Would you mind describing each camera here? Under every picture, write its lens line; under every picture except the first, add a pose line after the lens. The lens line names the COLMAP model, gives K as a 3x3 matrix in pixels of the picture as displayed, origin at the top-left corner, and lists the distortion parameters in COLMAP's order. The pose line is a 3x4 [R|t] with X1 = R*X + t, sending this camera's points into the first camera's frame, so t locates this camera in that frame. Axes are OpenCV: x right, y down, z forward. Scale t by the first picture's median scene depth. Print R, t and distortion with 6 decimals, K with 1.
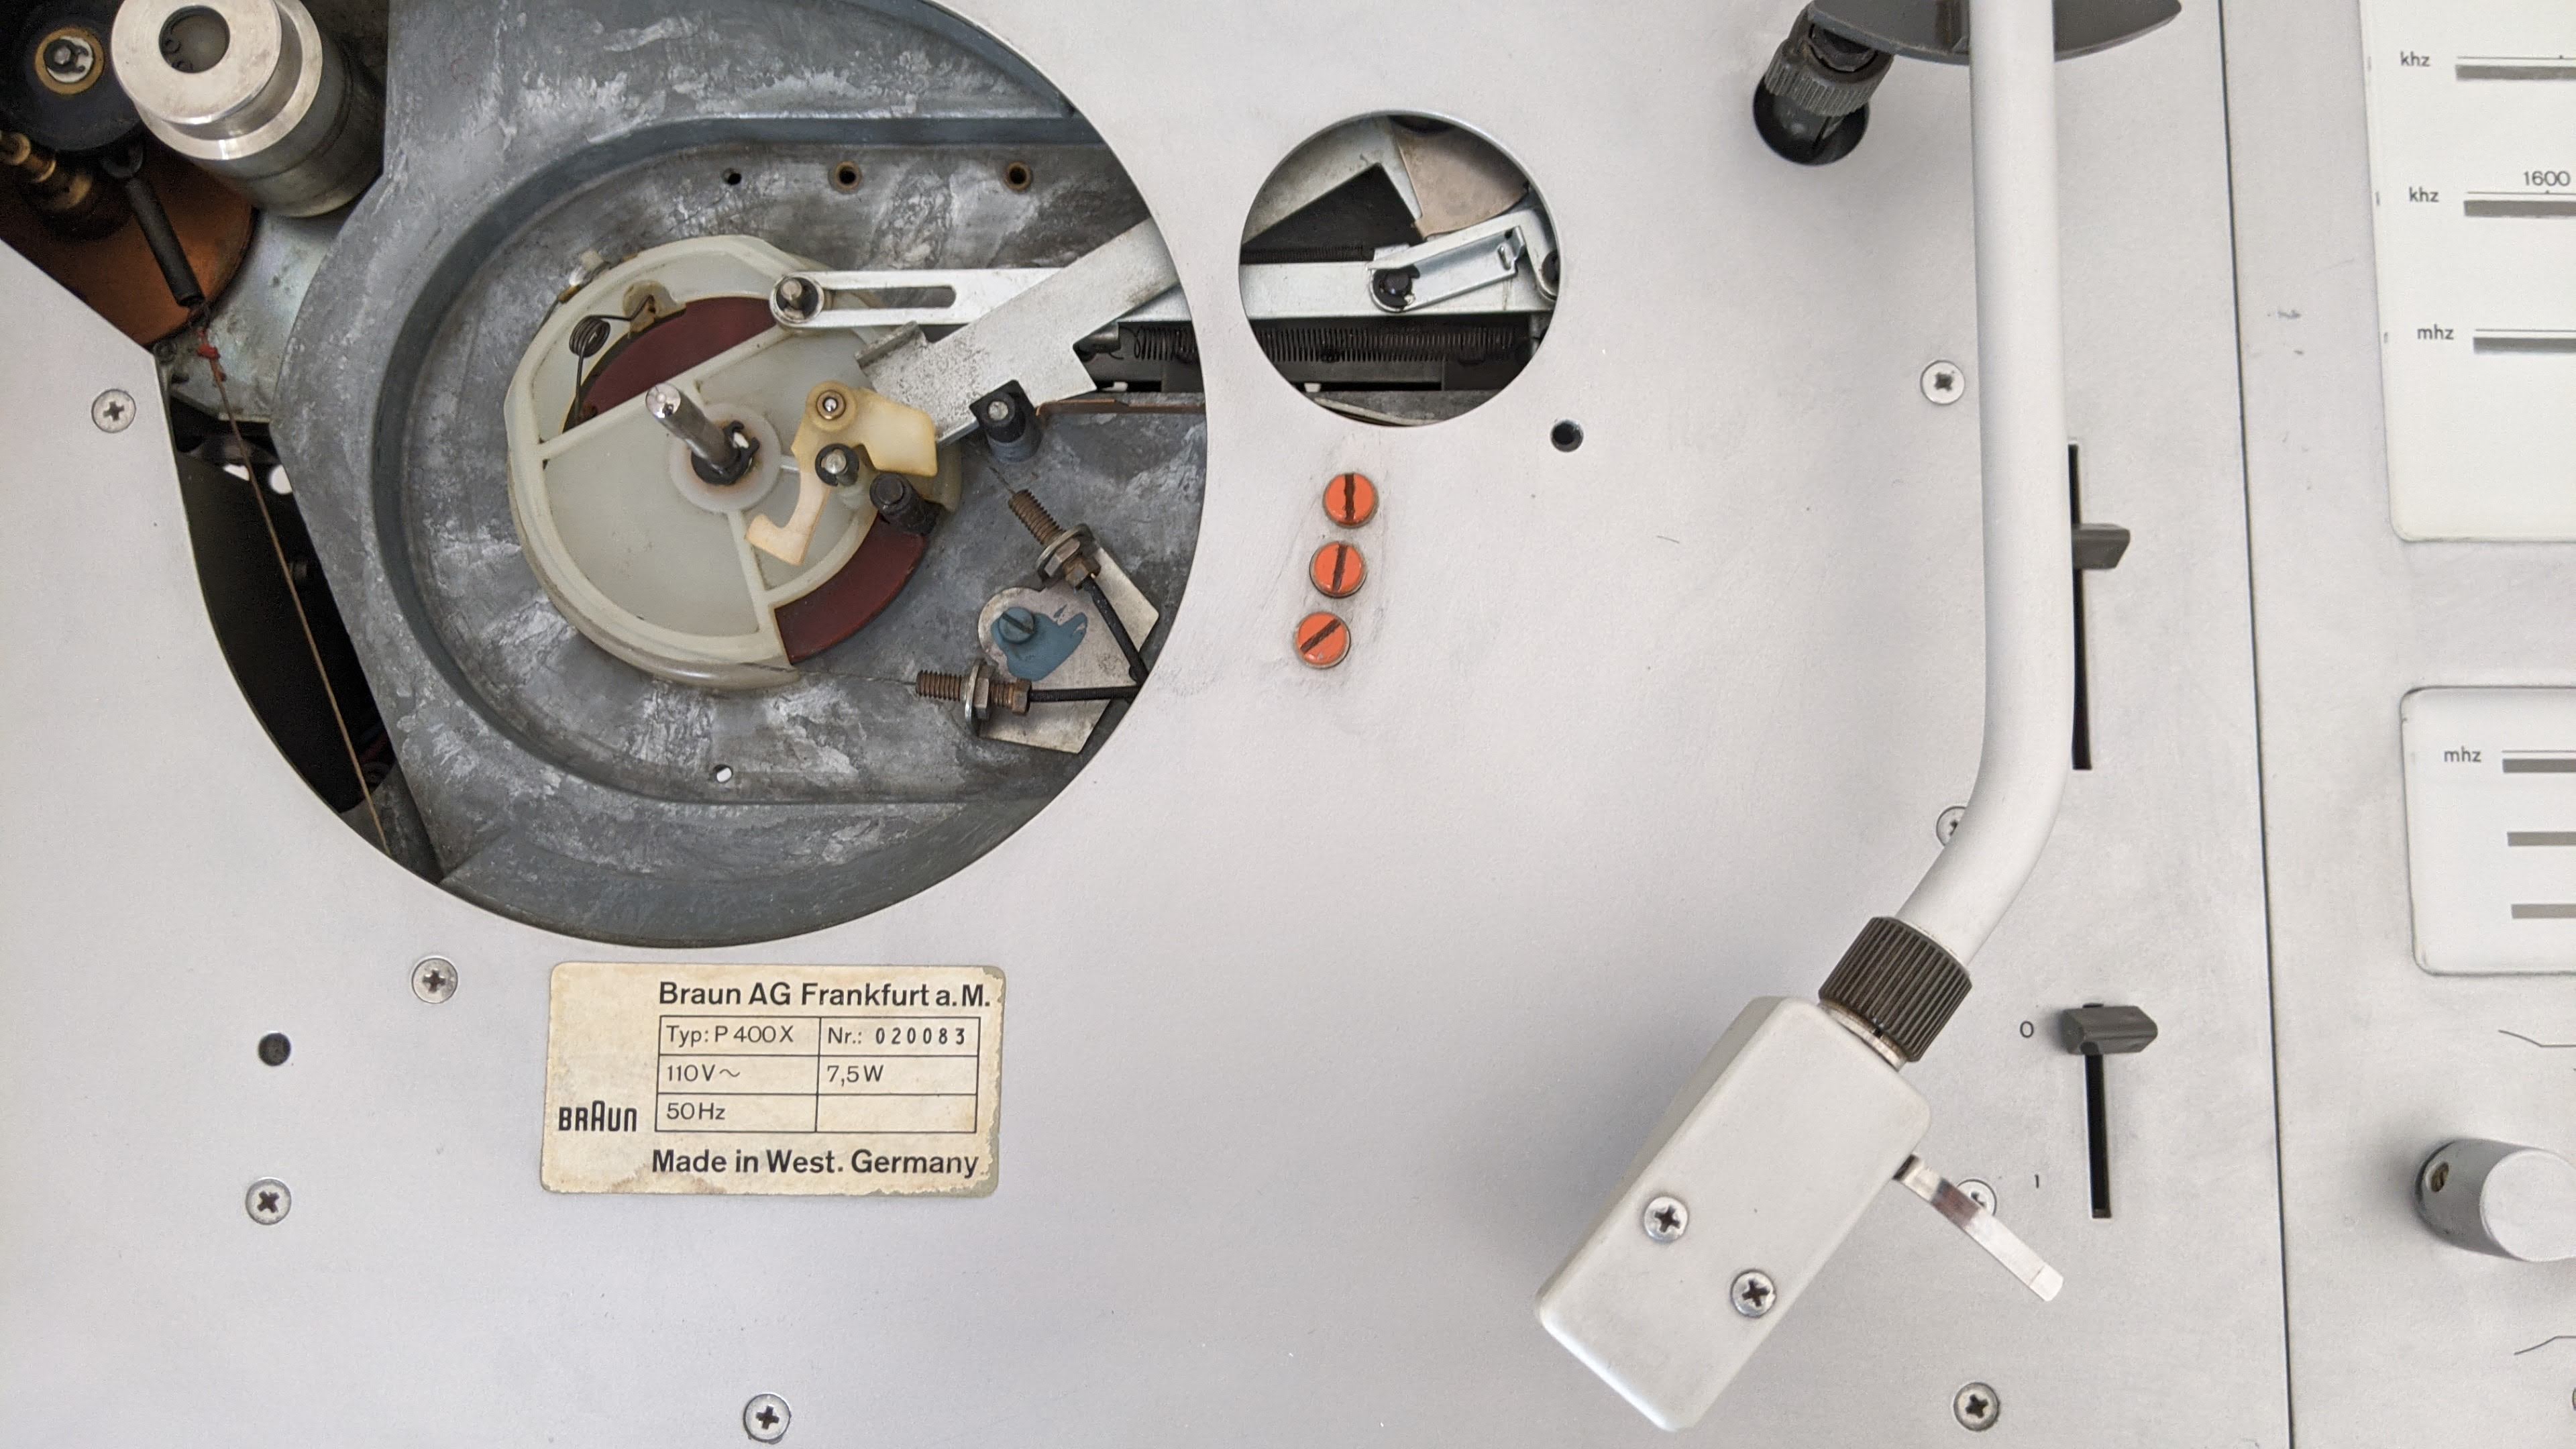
lens RADIAL K [[2115.9, 0, 1305.8], [0, 2115.9, 697.3], [0, 0, 1]] dist [0.044312, -0.118032]
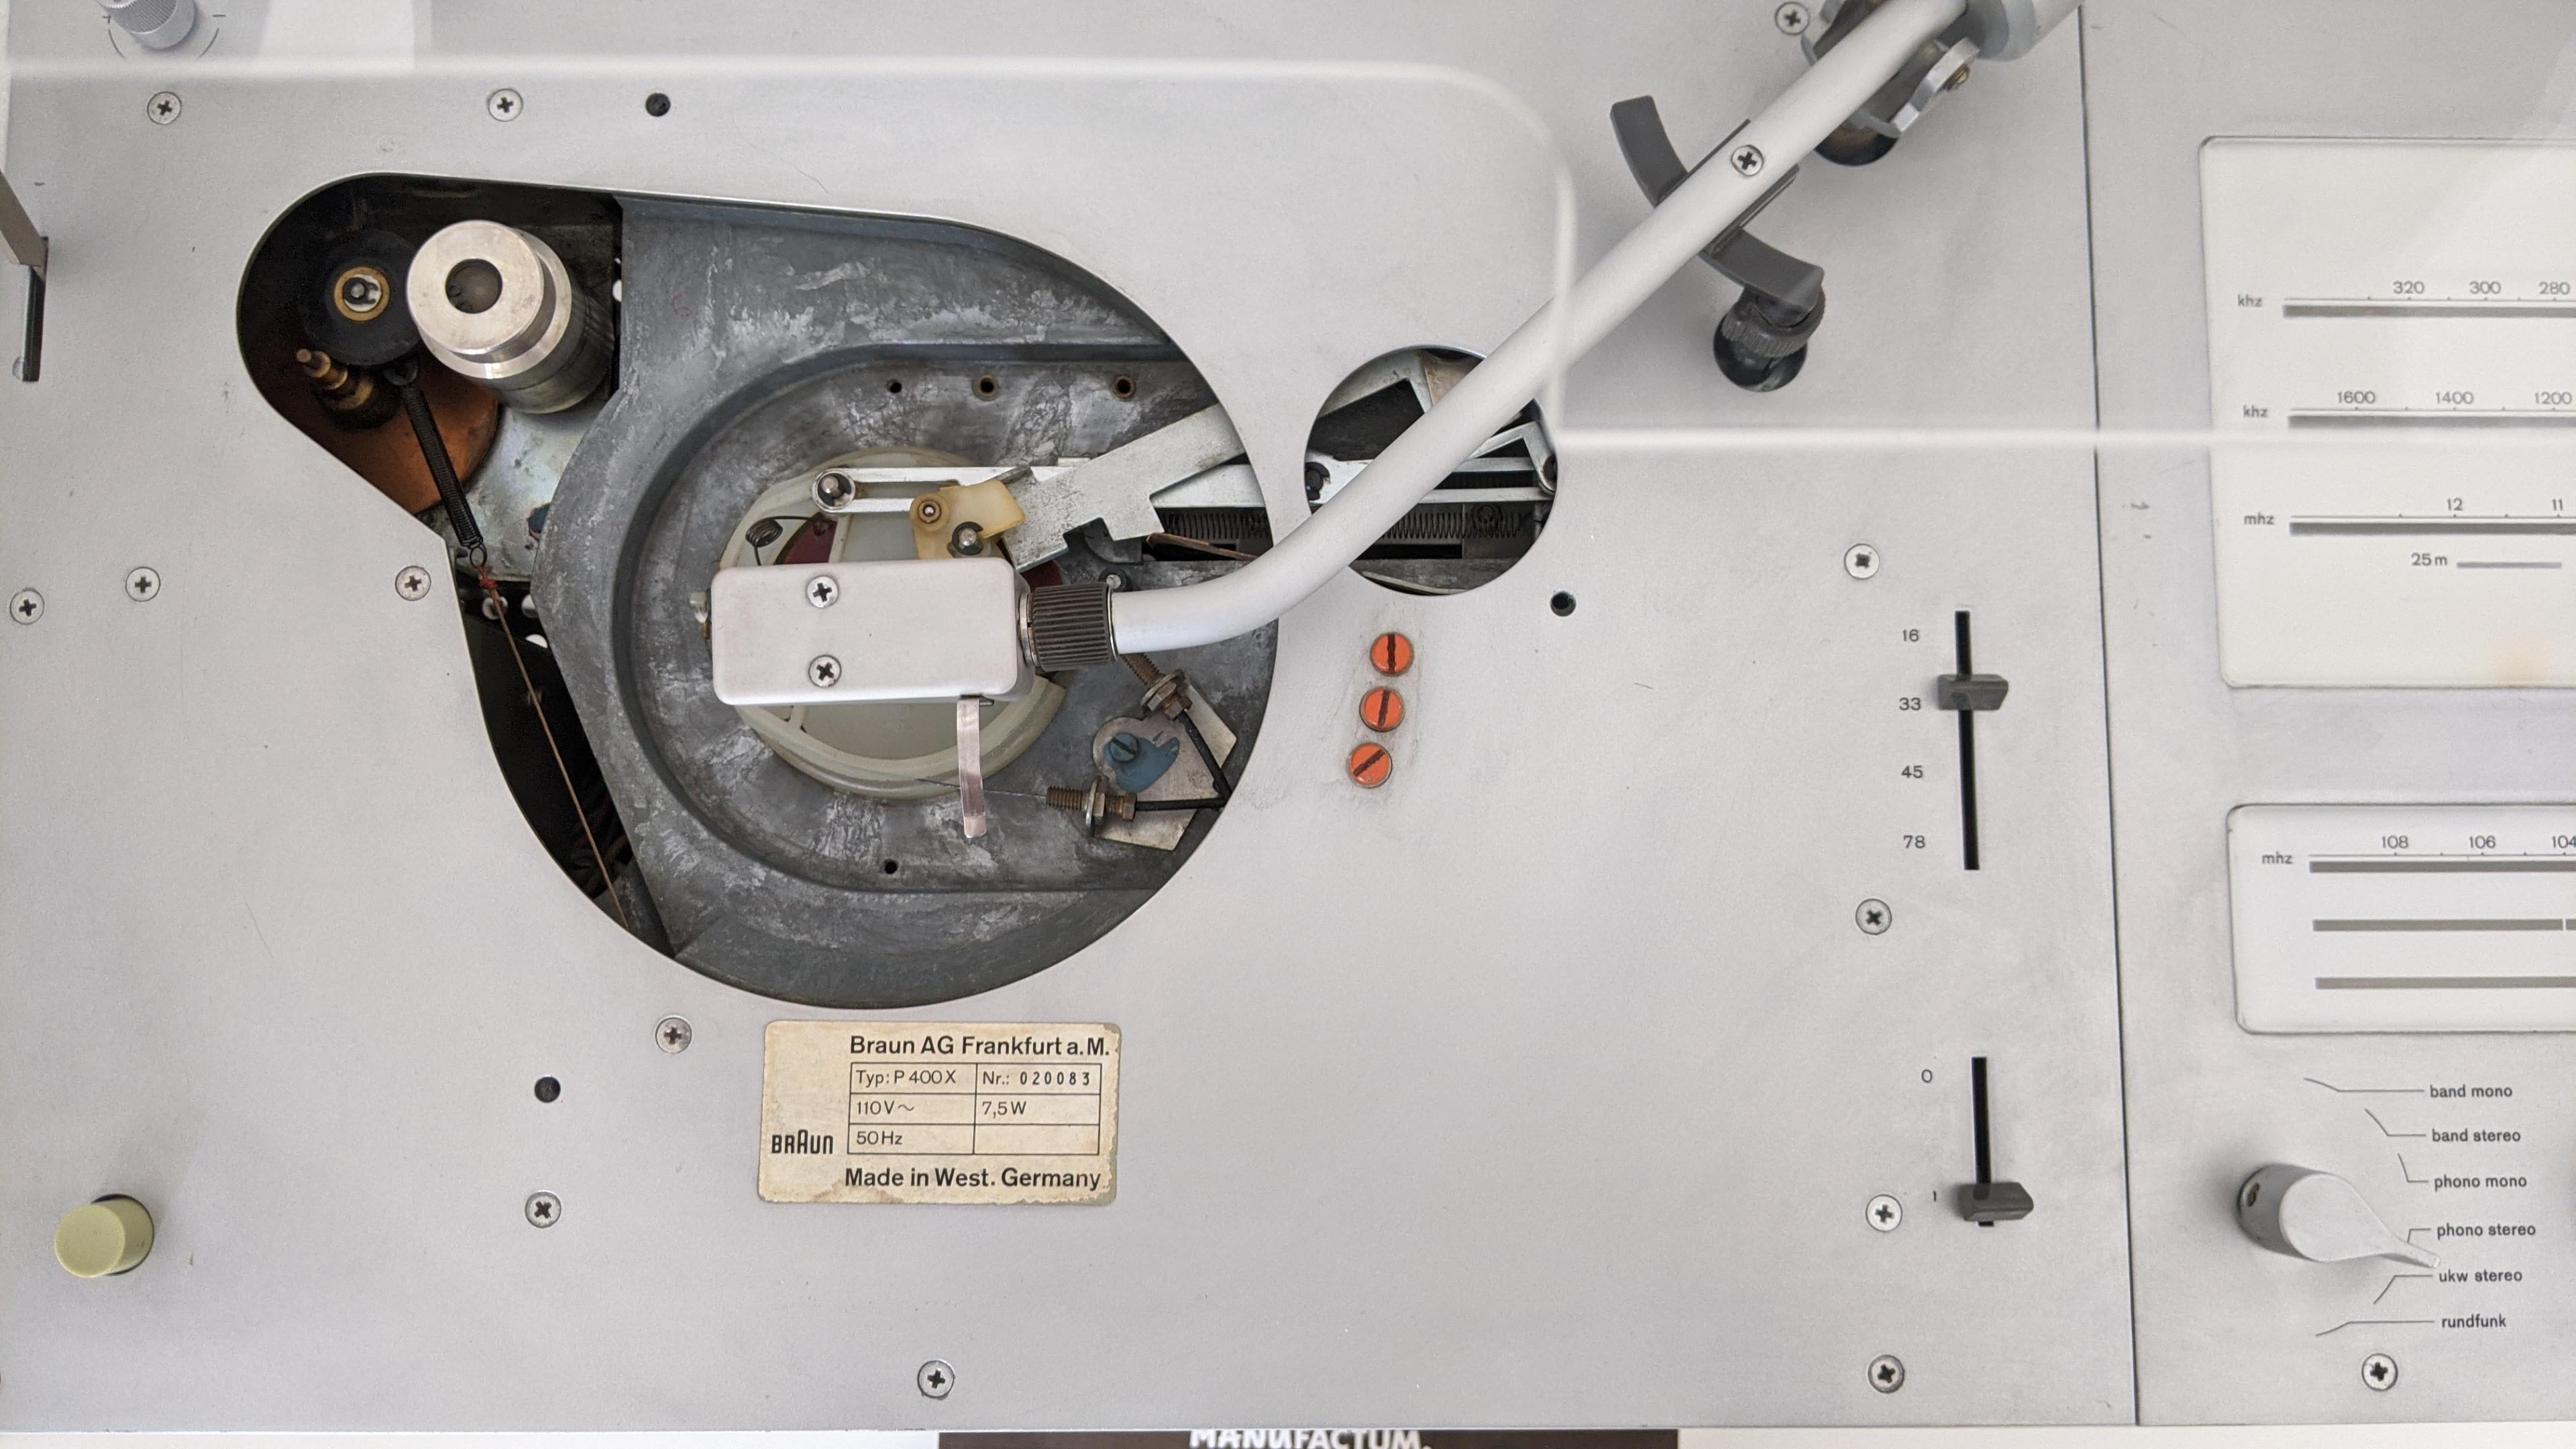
lens RADIAL K [[2115.9, 0, 1310.9], [0, 2115.9, 712.4], [0, 0, 1]] dist [0.044312, -0.118032]
pose [[0.999985, 0.001102, -0.005344, -0.020591], [-0.001139, 0.999975, -0.006936, -0.049165], [0.005336, 0.006942, 0.999962, -0.259993]]
